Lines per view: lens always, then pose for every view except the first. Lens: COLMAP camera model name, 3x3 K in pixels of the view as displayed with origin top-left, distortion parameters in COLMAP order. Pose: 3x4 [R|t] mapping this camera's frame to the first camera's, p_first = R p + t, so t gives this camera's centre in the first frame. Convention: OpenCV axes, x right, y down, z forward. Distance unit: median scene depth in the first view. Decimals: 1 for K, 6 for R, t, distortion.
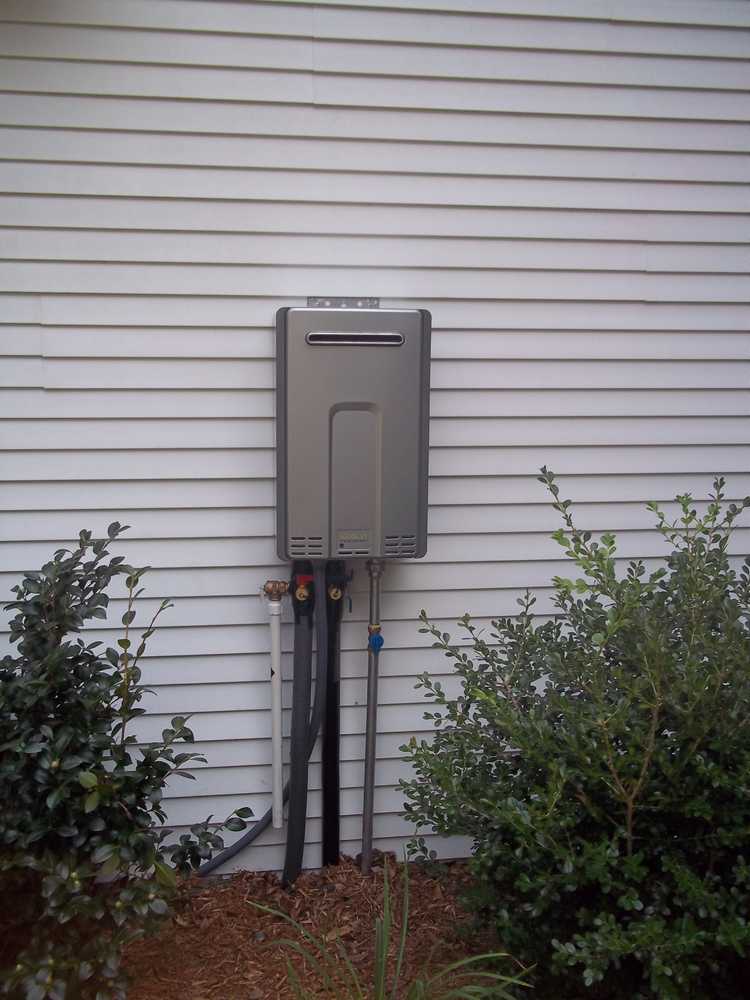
lens RADIAL K [[1053.7, 0, 375.0], [0, 1053.7, 500.0], [0, 0, 1]] dist [-0.007661, 0.001345]
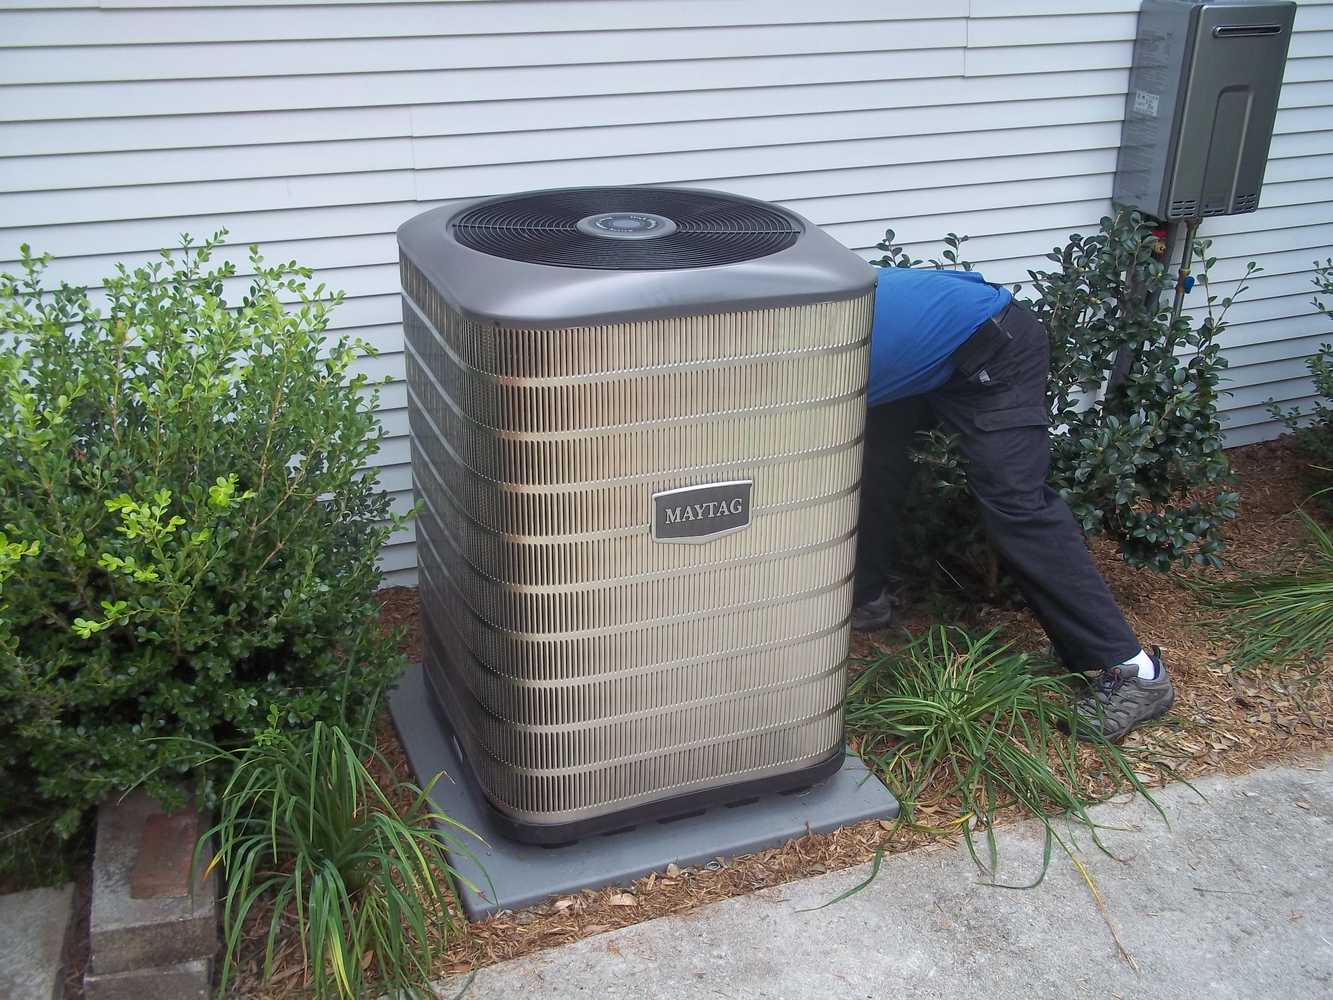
lens RADIAL K [[1430.6, 0, 666.5], [0, 1430.6, 500.0], [0, 0, 1]] dist [0.001304, -0.022323]
pose [[0.973627, -0.096344, 0.206805, -0.965040], [0.034202, 0.957854, 0.285212, -0.118589], [-0.225567, -0.270617, 0.935888, -0.464314]]
